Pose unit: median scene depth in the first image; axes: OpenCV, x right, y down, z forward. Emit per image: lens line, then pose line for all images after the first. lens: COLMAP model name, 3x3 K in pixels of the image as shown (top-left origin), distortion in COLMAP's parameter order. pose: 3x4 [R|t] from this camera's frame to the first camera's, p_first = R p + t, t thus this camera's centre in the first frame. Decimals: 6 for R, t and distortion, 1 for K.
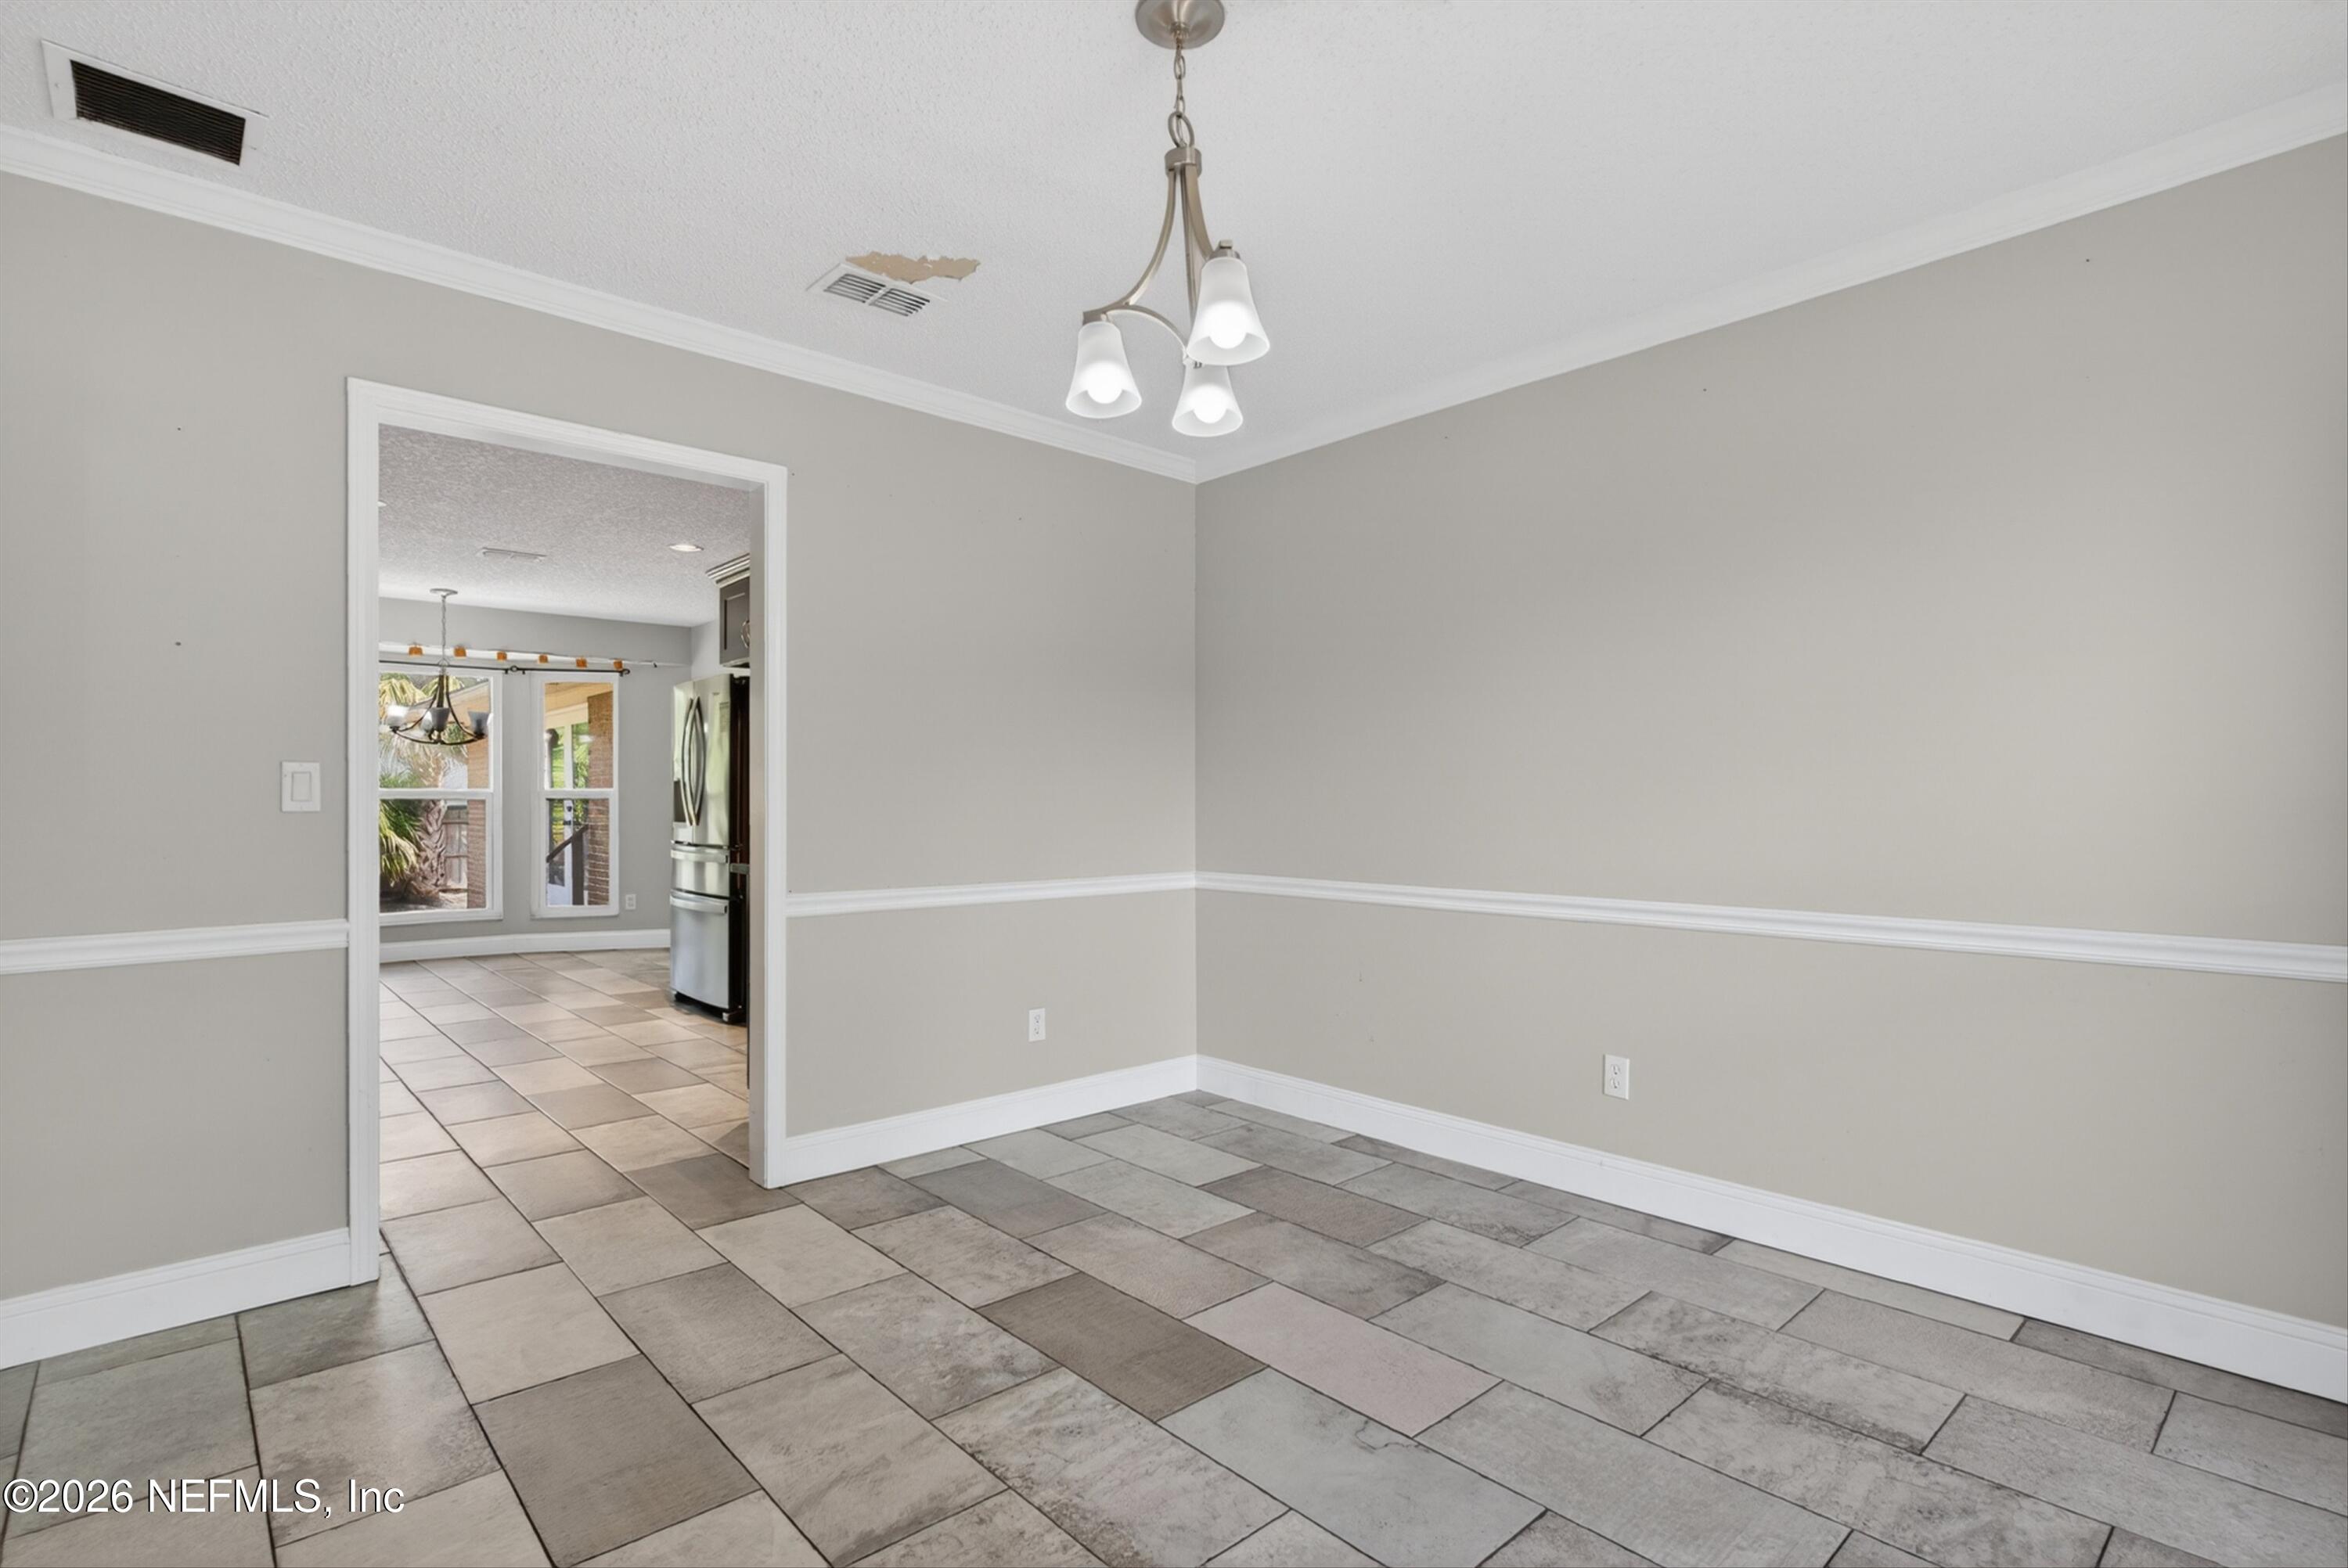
lens RADIAL K [[1118.3, 0, 1165.9], [0, 1118.3, 792.8], [0, 0, 1]] dist [-0.005874, 0.002113]
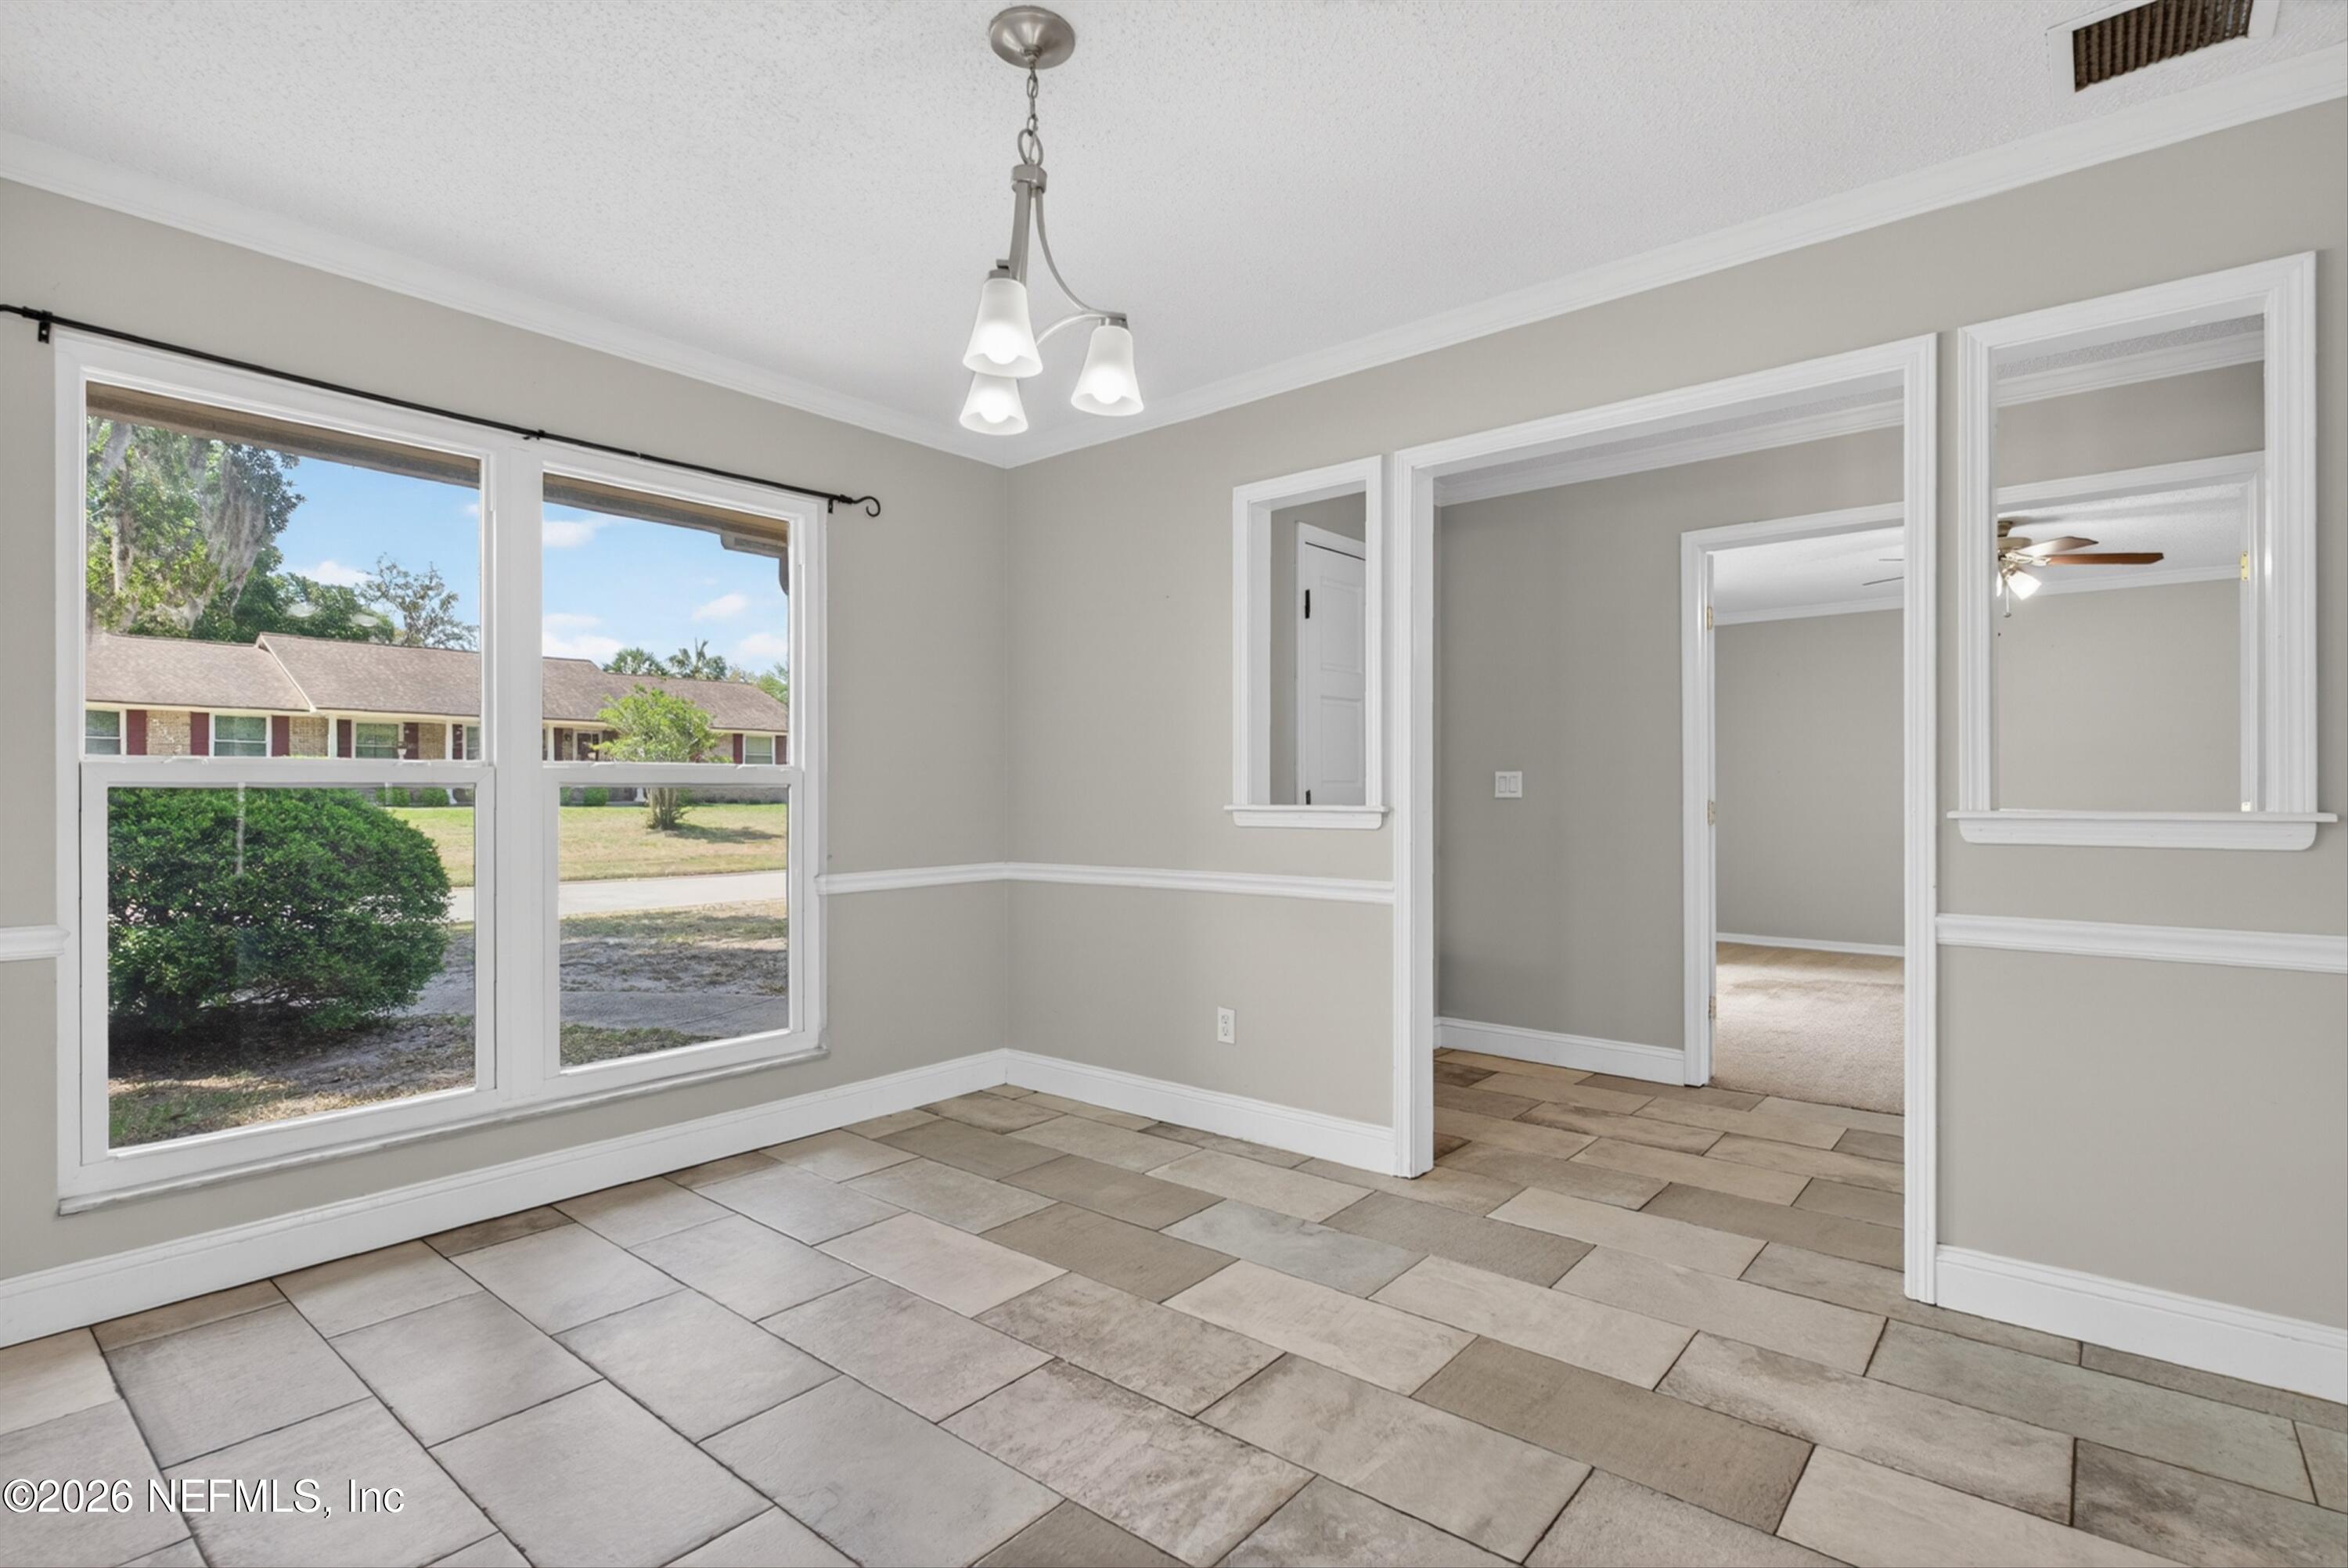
lens RADIAL K [[1118.3, 0, 1170.8], [0, 1118.3, 795.5], [0, 0, 1]] dist [-0.005874, 0.002113]
pose [[-0.989241, 0.004633, -0.146223, 0.032783], [0.004733, 0.999989, -0.000335, 0.012093], [0.146220, -0.001023, -0.989252, 1.747271]]
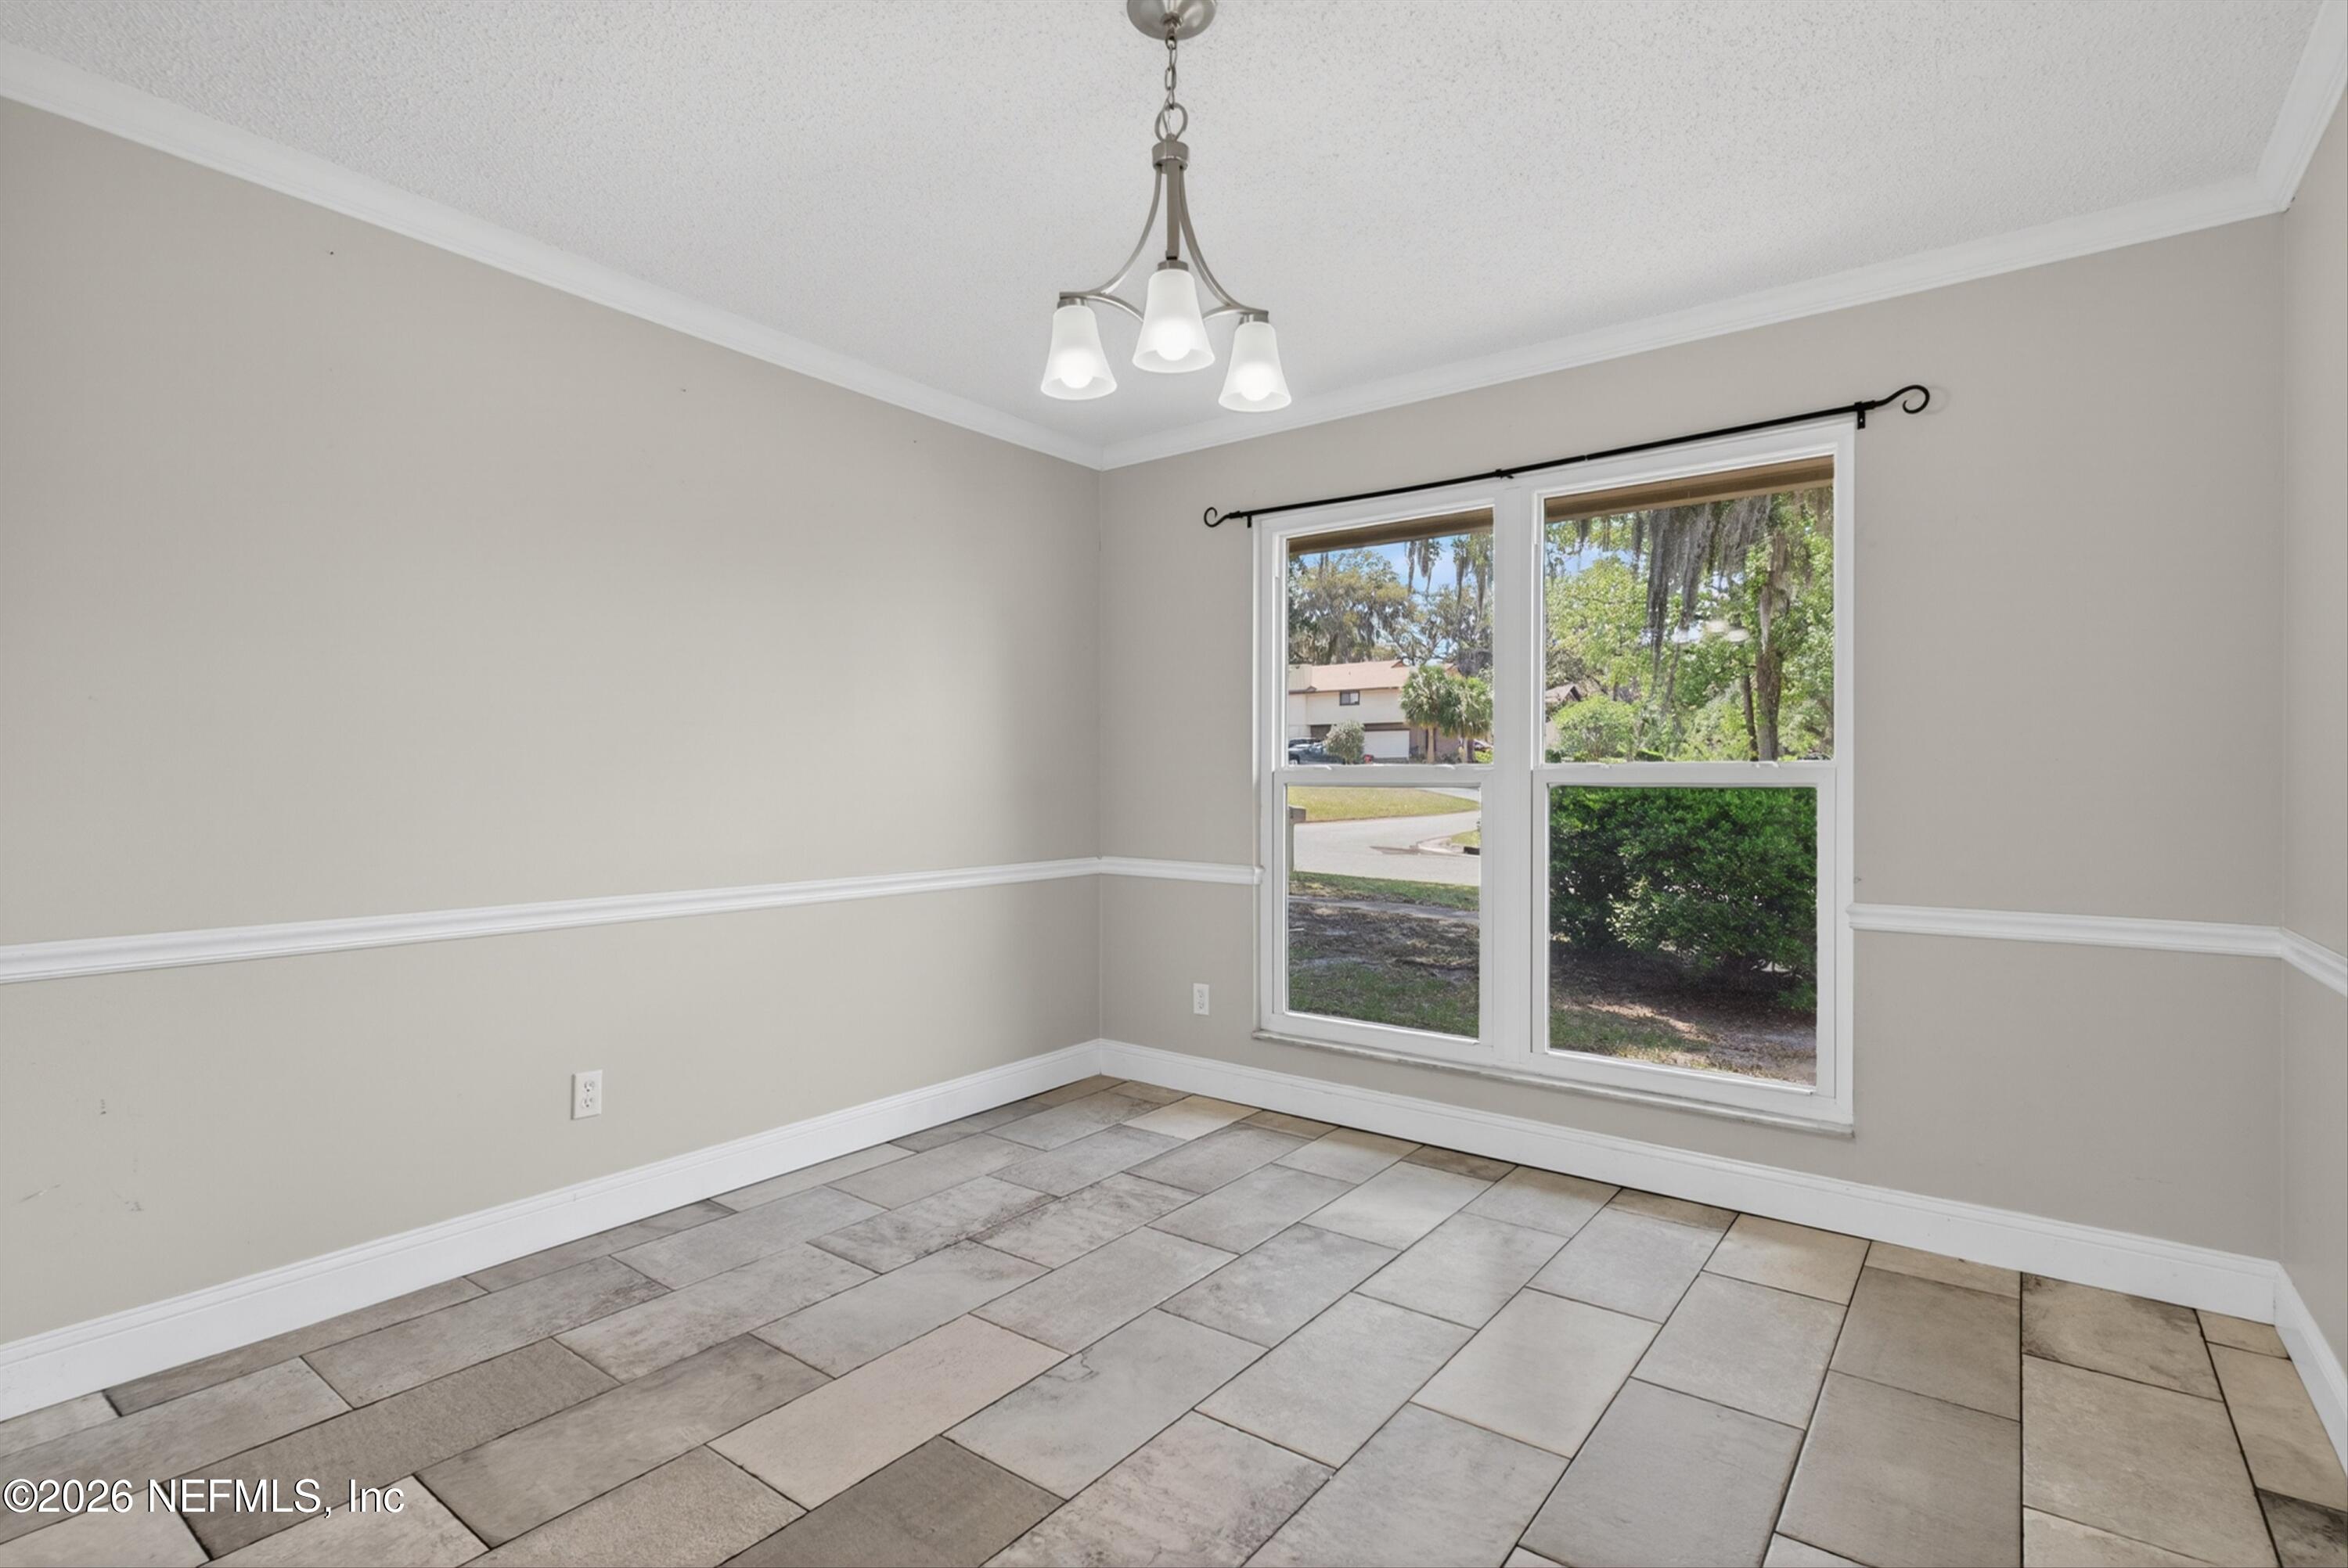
lens RADIAL K [[1118.3, 0, 1183.5], [0, 1118.3, 785.2], [0, 0, 1]] dist [-0.005874, 0.002113]
pose [[-0.193251, 0.001403, 0.981148, -0.825746], [-0.008497, 0.999959, -0.003103, 0.004255], [-0.981113, -0.008937, -0.193231, 1.009283]]
